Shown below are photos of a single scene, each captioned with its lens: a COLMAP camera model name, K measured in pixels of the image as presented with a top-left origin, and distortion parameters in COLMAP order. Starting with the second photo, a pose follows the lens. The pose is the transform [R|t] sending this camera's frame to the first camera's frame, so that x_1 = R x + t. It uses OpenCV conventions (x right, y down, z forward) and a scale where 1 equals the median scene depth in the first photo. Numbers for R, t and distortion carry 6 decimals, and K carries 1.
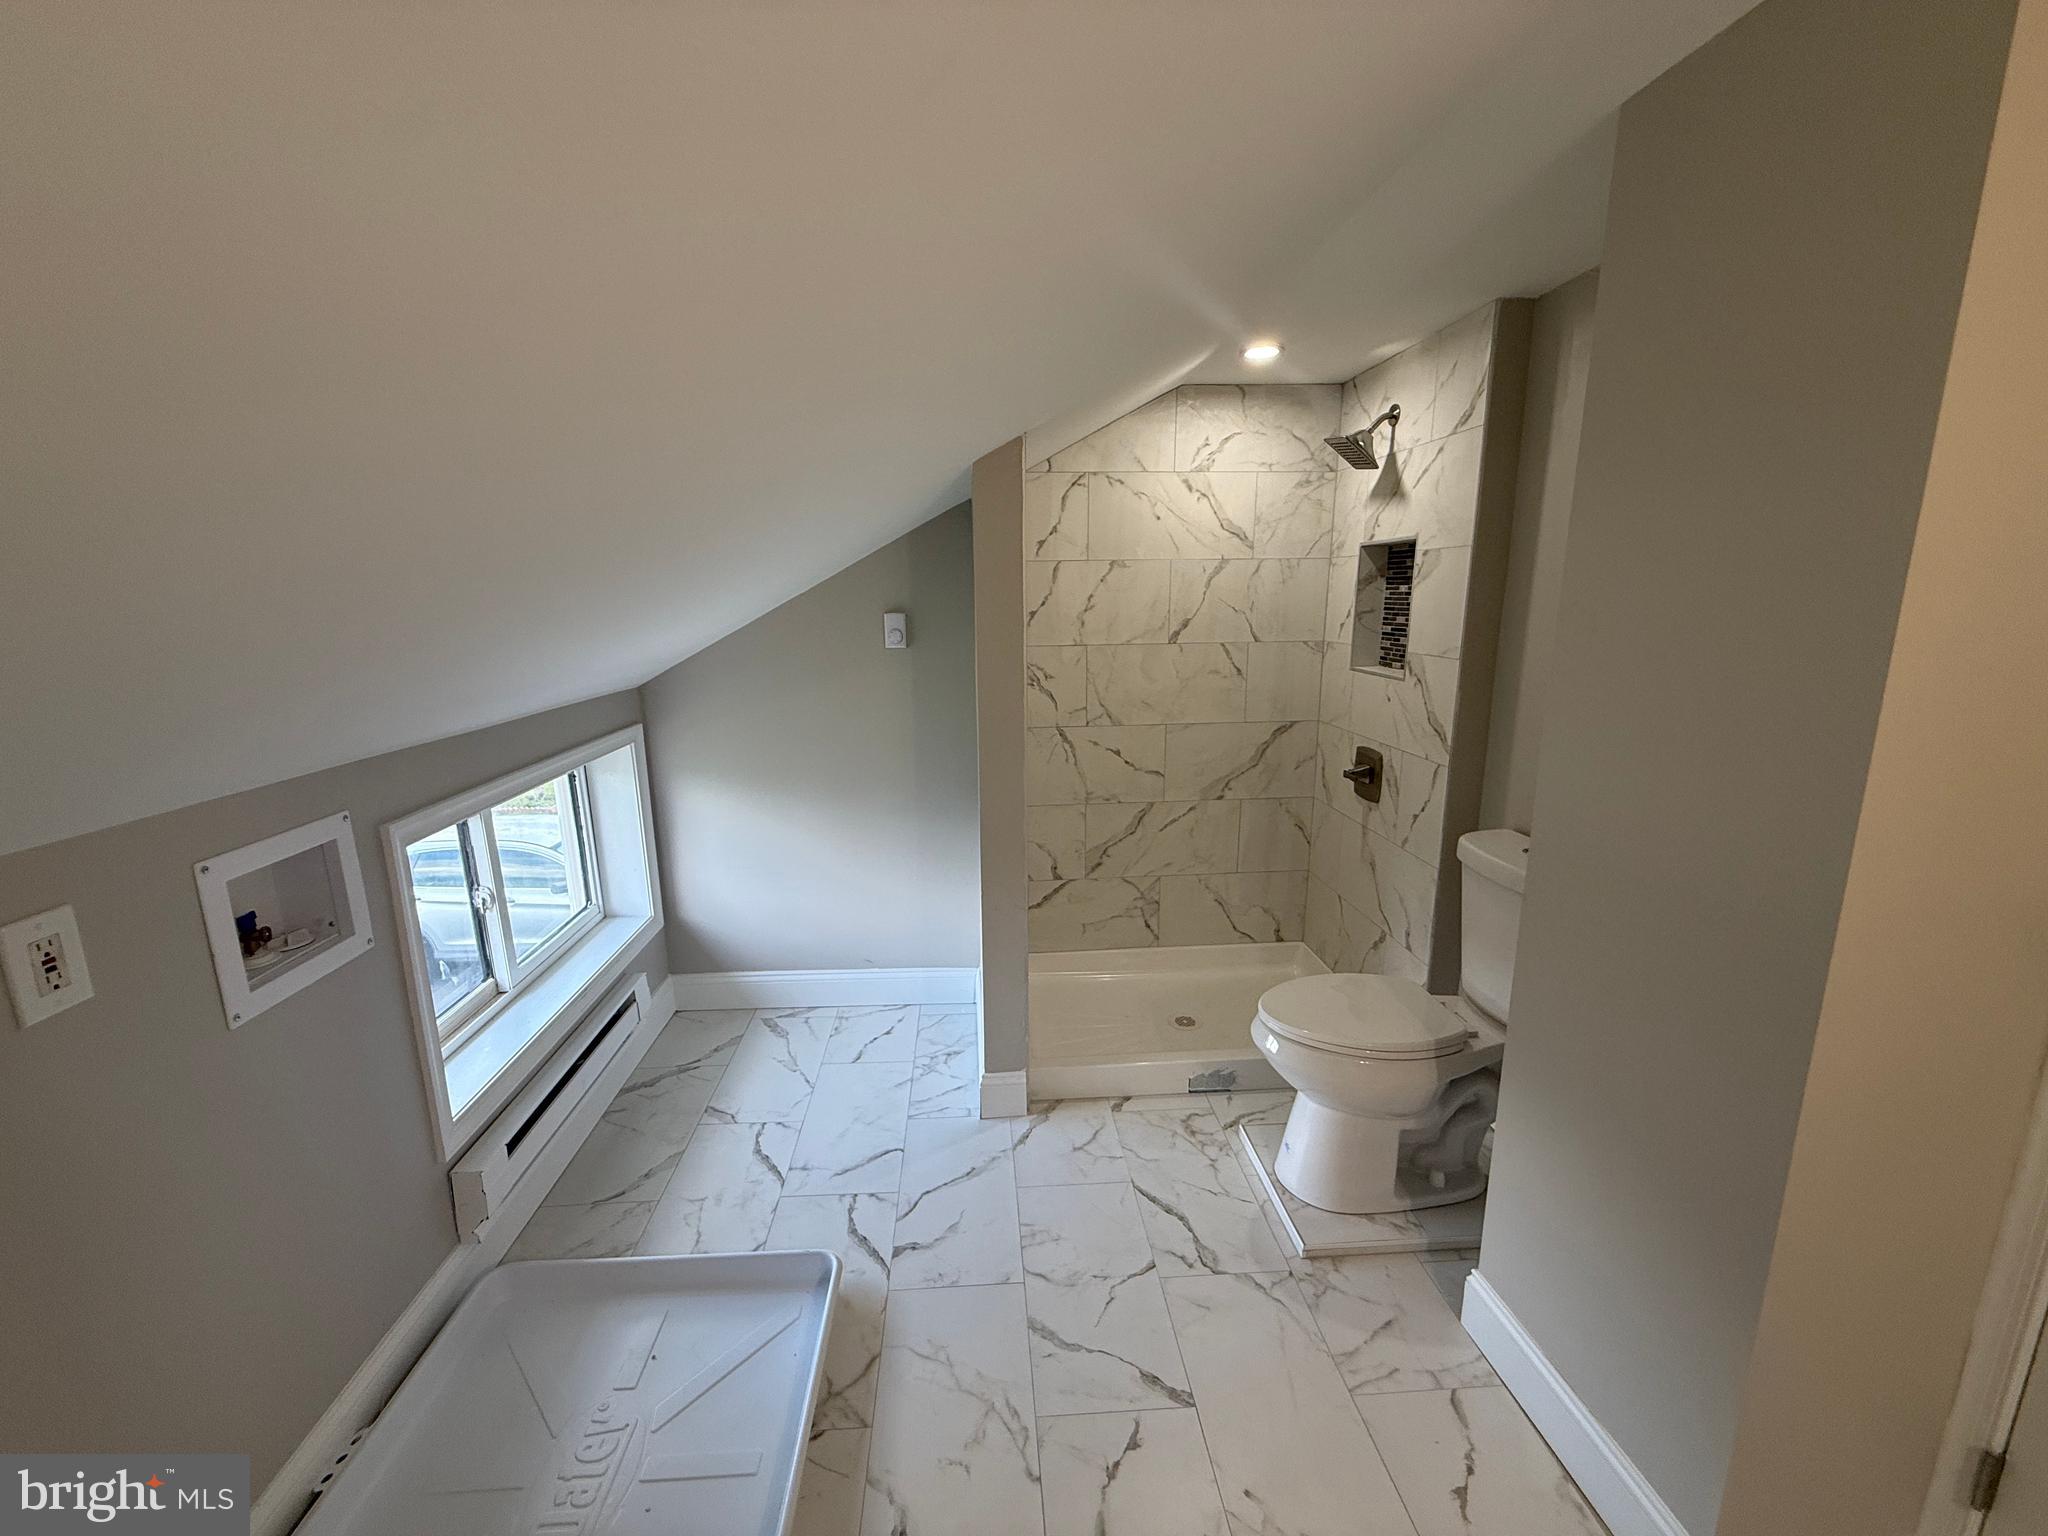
lens RADIAL K [[817.3, 0, 1024.0], [0, 817.3, 768.0], [0, 0, 1]] dist [0.024623, 0.000020]
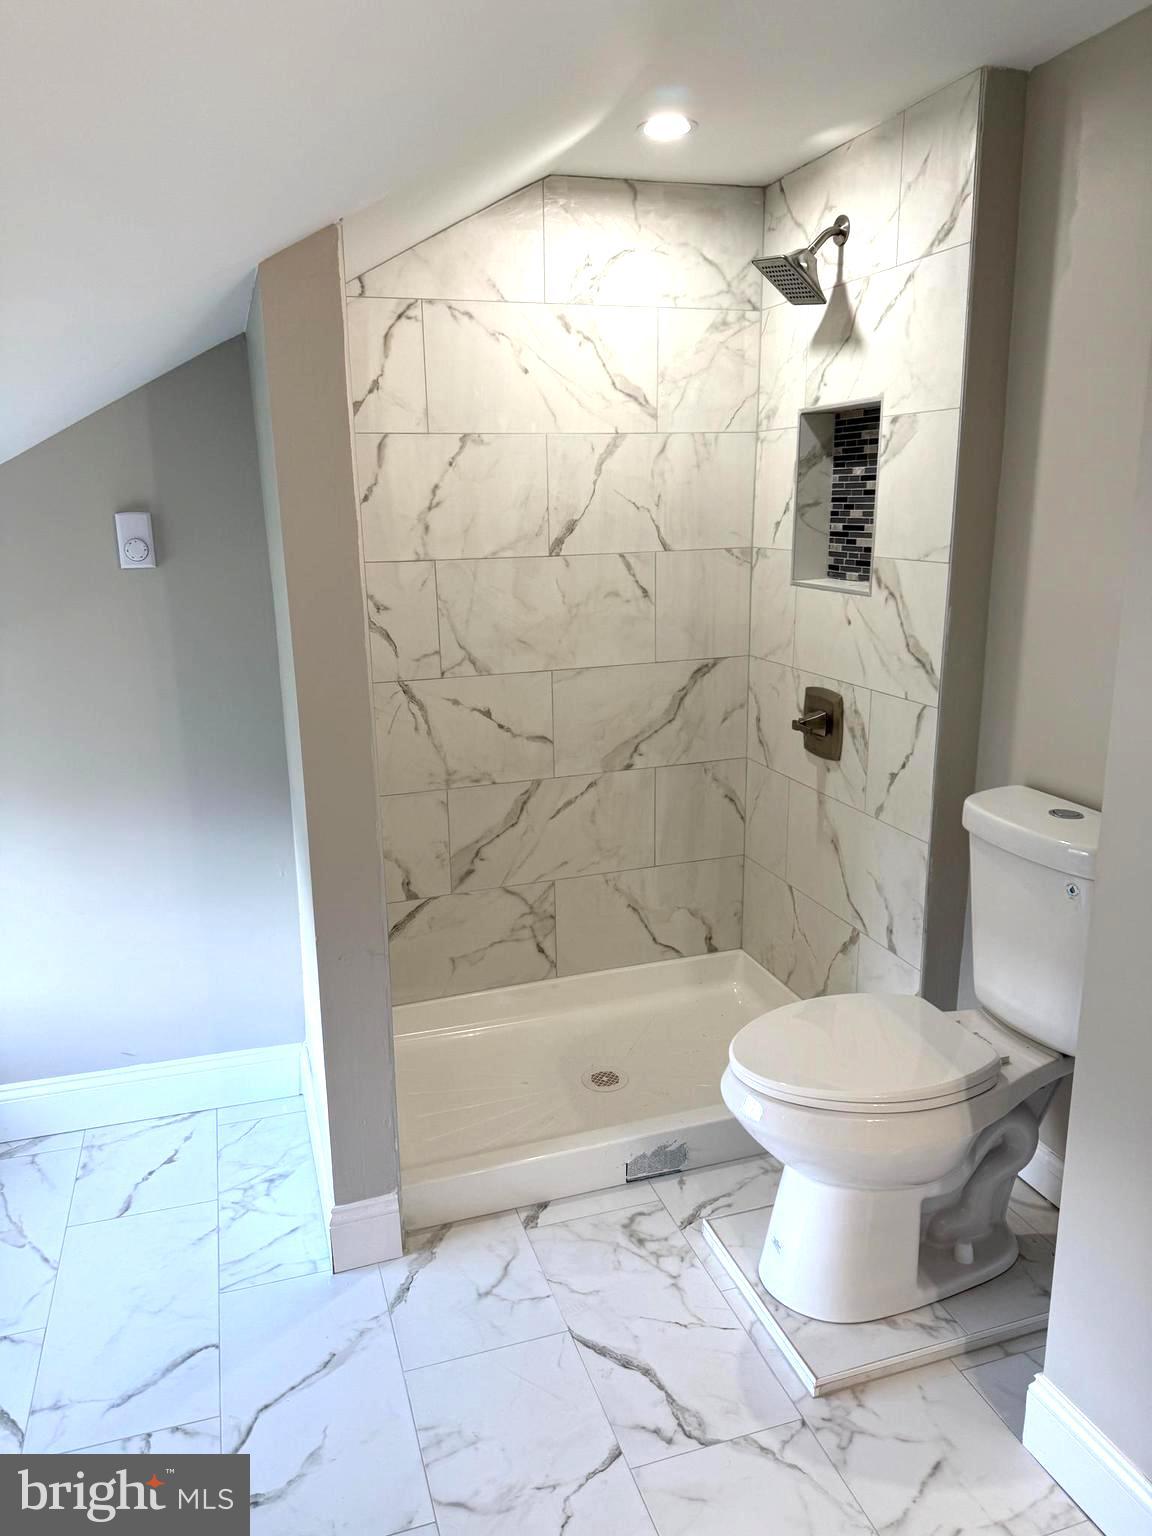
lens RADIAL K [[1076.9, 0, 573.1], [0, 1076.9, 772.0], [0, 0, 1]] dist [0.130615, -0.201667]
pose [[0.971022, -0.068147, 0.229068, -0.037131], [0.059491, 0.997237, 0.044492, -0.006145], [-0.231467, -0.029575, 0.972393, 0.092878]]
